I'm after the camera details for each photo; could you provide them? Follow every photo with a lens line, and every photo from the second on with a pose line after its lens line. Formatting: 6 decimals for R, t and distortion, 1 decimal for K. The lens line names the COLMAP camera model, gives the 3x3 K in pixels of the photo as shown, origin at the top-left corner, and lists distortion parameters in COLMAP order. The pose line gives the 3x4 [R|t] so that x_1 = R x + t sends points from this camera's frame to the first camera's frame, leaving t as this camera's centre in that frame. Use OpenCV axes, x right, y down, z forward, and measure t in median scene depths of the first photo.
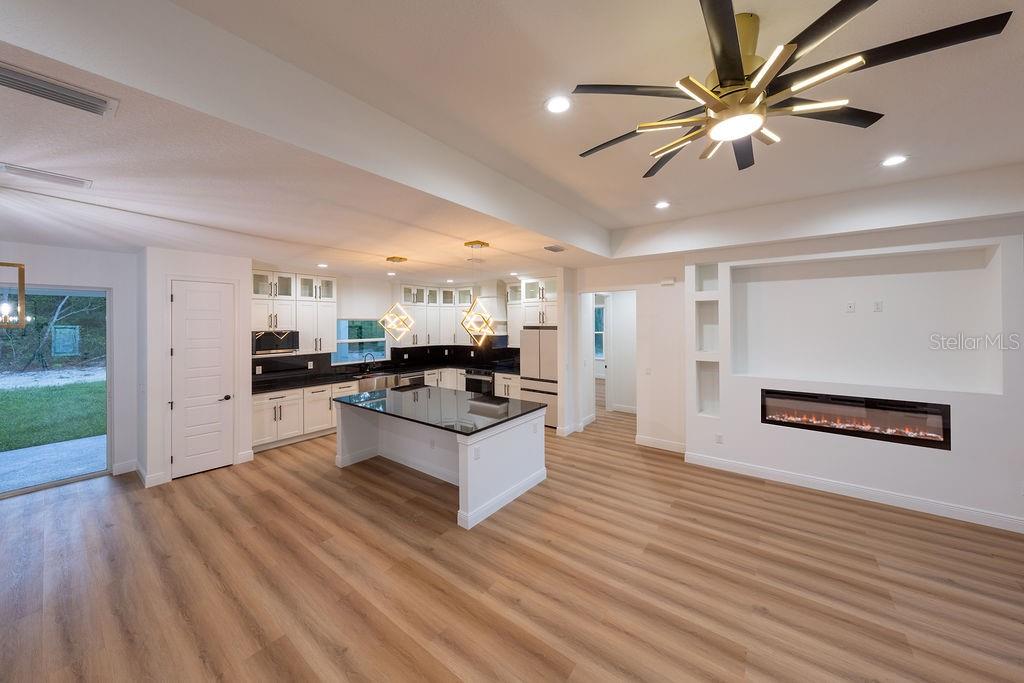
lens RADIAL K [[356.2, 0, 506.4], [0, 356.2, 320.2], [0, 0, 1]] dist [-0.001842, -0.000254]
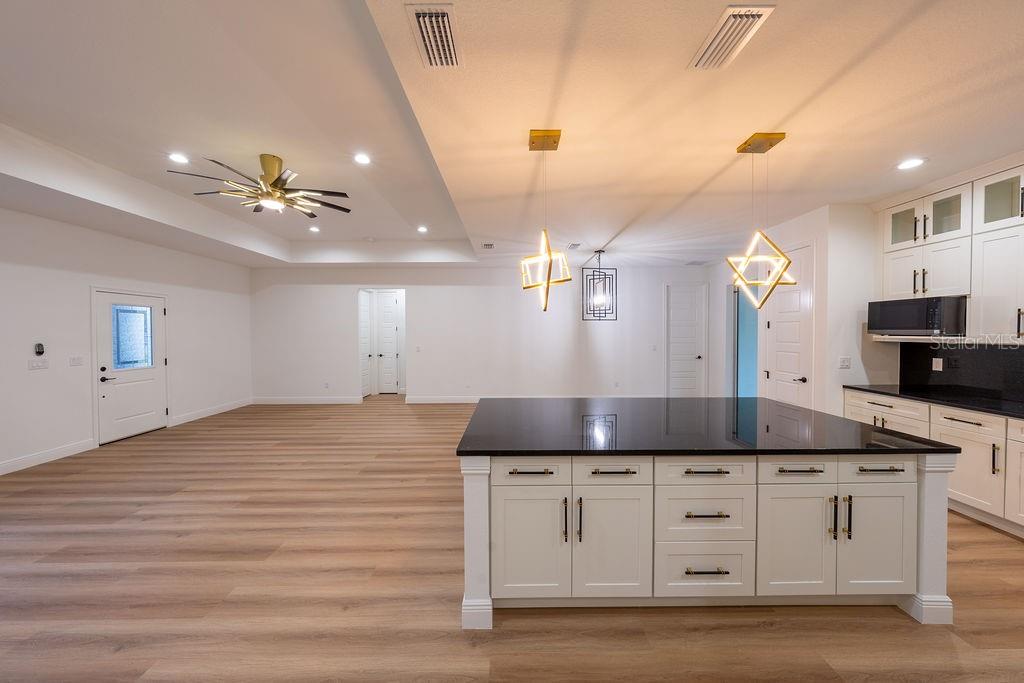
lens RADIAL K [[345.5, 0, 510.3], [0, 345.5, 337.5], [0, 0, 1]] dist [-0.001810, 0.000066]
pose [[-0.786698, 0.019405, -0.617032, 0.249245], [0.010757, 0.999785, 0.017728, 0.082024], [0.617244, 0.007309, -0.786738, 1.090960]]
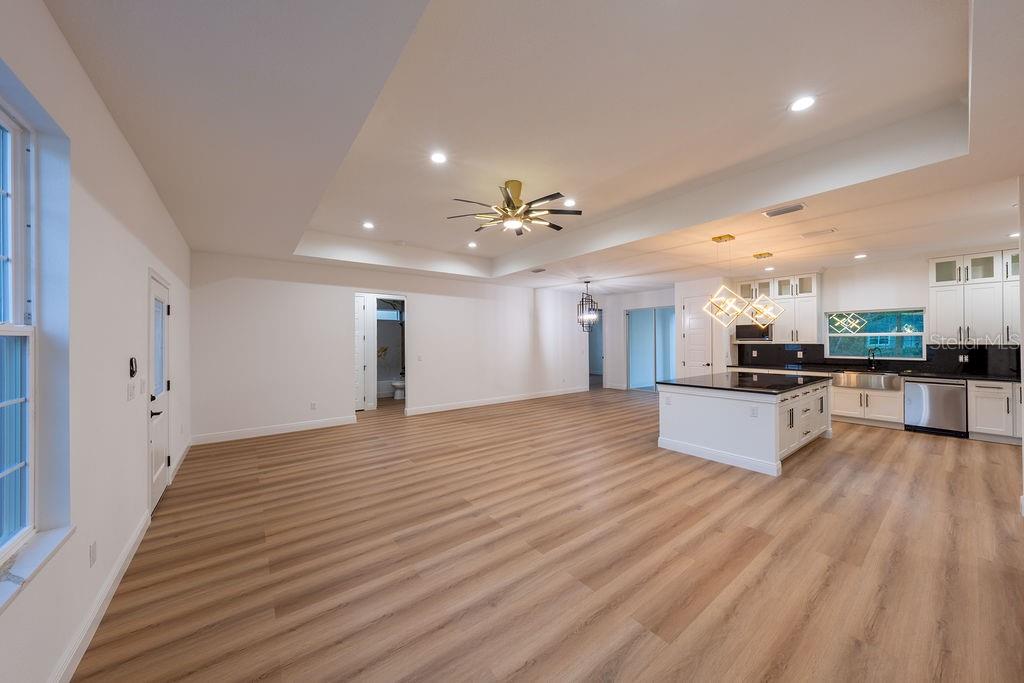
lens RADIAL K [[348.4, 0, 509.9], [0, 348.4, 338.1], [0, 0, 1]] dist [-0.001127, -0.000025]
pose [[-0.264332, 0.001235, -0.964431, 0.901858], [0.011832, 0.999928, -0.001962, 0.077694], [0.964359, -0.011930, -0.264327, 0.484575]]
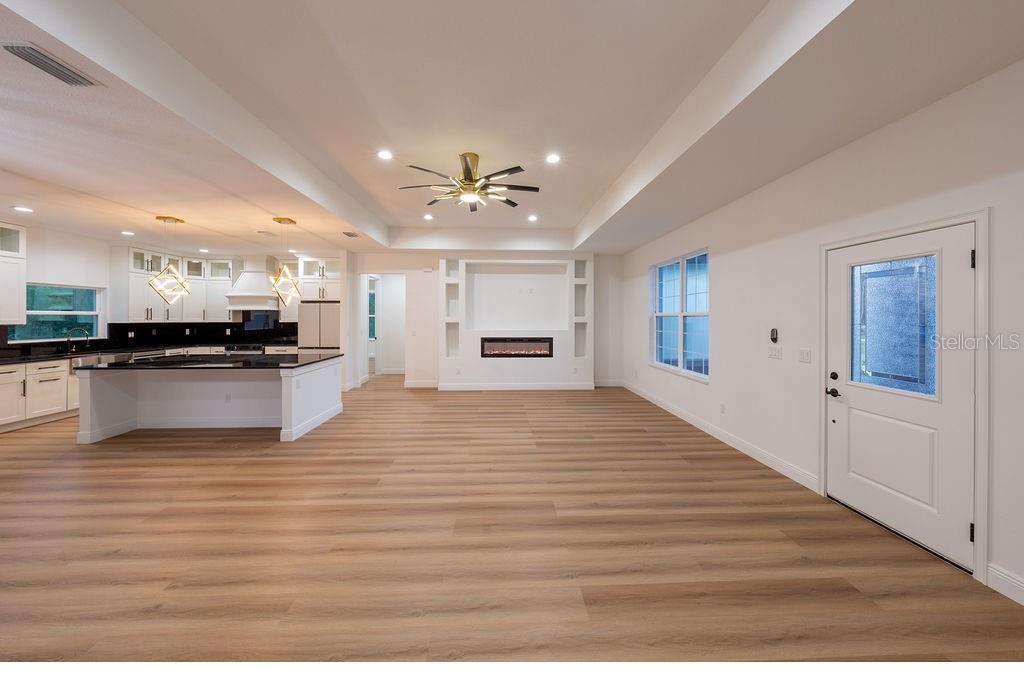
lens RADIAL K [[360.0, 0, 512.7], [0, 360.0, 316.7], [0, 0, 1]] dist [-0.001362, -0.000101]
pose [[0.766100, 0.008080, 0.642670, -0.208407], [-0.008637, 0.999960, -0.002277, 0.080034], [-0.642663, -0.003806, 0.766140, -0.317726]]
